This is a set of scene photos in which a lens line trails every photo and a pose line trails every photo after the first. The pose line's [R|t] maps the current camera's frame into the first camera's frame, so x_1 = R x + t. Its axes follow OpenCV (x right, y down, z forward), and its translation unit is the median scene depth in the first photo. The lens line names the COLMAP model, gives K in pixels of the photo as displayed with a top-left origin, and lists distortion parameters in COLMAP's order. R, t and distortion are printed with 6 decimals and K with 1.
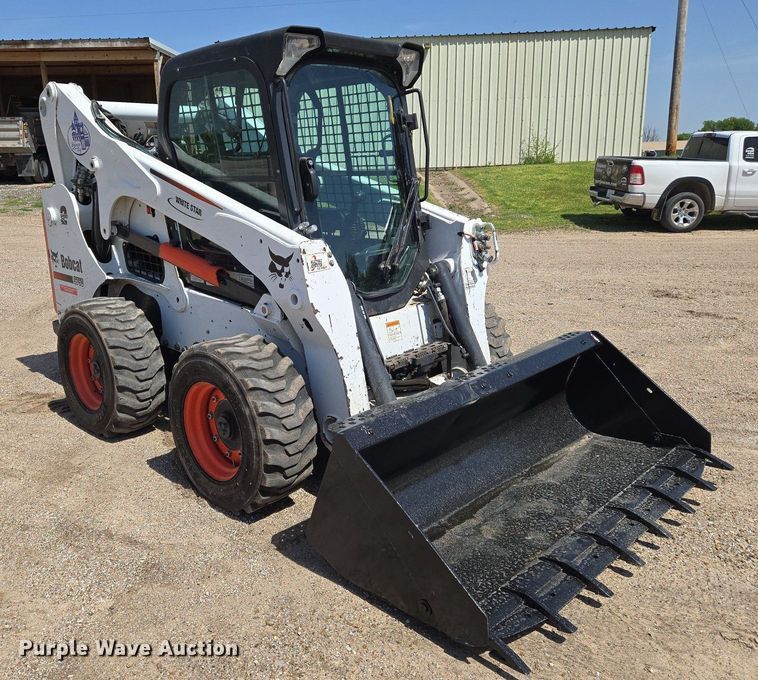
lens RADIAL K [[675.1, 0, 329.3], [0, 675.1, 338.9], [0, 0, 1]] dist [0.082902, -0.062951]
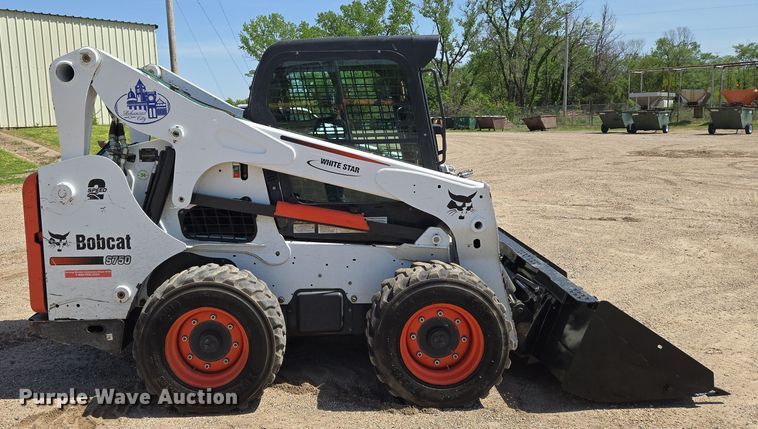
lens RADIAL K [[579.9, 0, 331.1], [0, 579.9, 184.4], [0, 0, 1]] dist [0.068357, -0.024311]
pose [[0.682780, -0.083048, 0.725889, -0.828828], [0.189046, 0.979766, -0.065726, -0.089143], [-0.705743, 0.182103, 0.684665, 0.295251]]
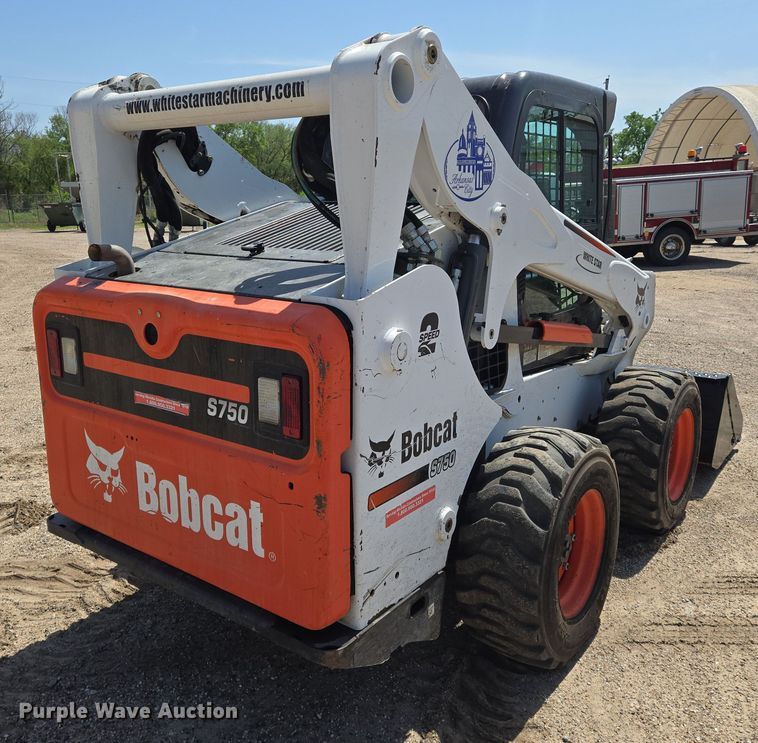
lens RADIAL K [[727.5, 0, 361.9], [0, 727.5, 364.7], [0, 0, 1]] dist [0.051807, 0.000000]
pose [[-0.157099, -0.200376, 0.967041, -0.950392], [0.258050, 0.936853, 0.236042, -0.321306], [-0.953273, 0.286627, -0.095472, 1.234326]]
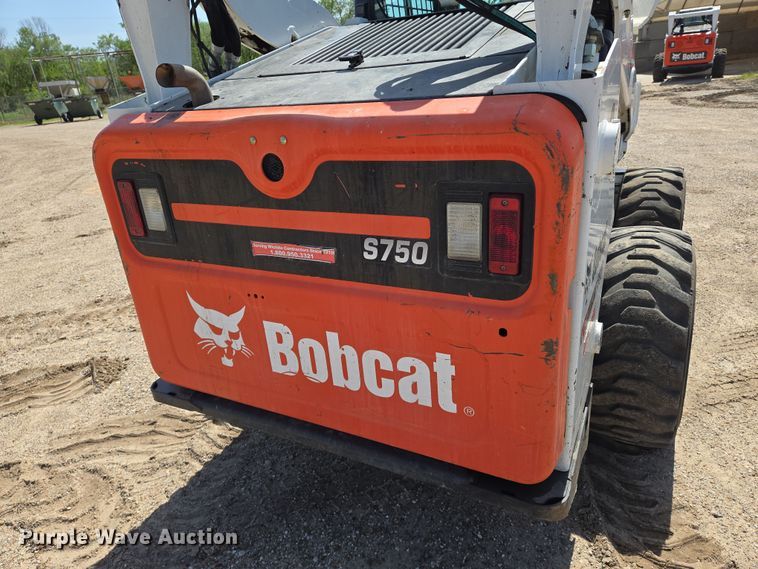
lens RADIAL K [[507.4, 0, 382.9], [0, 507.4, 282.3], [0, 0, 1]] dist [0.081496, -0.068479]
pose [[-0.328808, -0.315911, 0.889992, -0.706222], [0.322922, 0.847978, 0.420302, -0.303303], [-0.887472, 0.425597, -0.176807, 1.350821]]
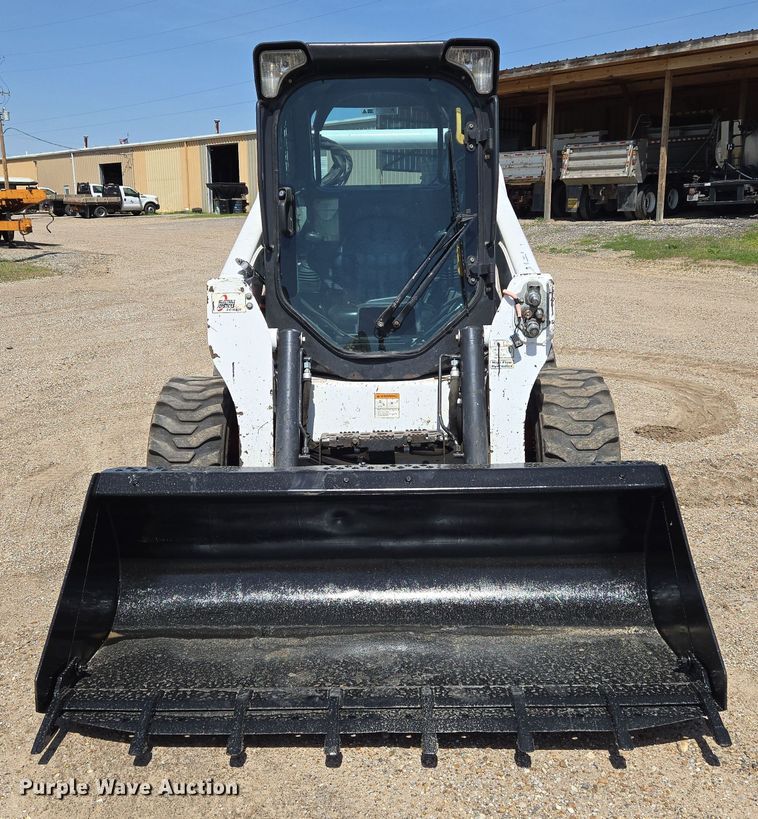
lens RADIAL K [[877.3, 0, 381.5], [0, 877.3, 397.0], [0, 0, 1]] dist [0.074042, 0.000000]
pose [[0.713601, 0.161559, -0.681669, 0.703584], [-0.180118, 0.982645, 0.044337, -0.058546], [0.677002, 0.091142, 0.730316, 0.218342]]
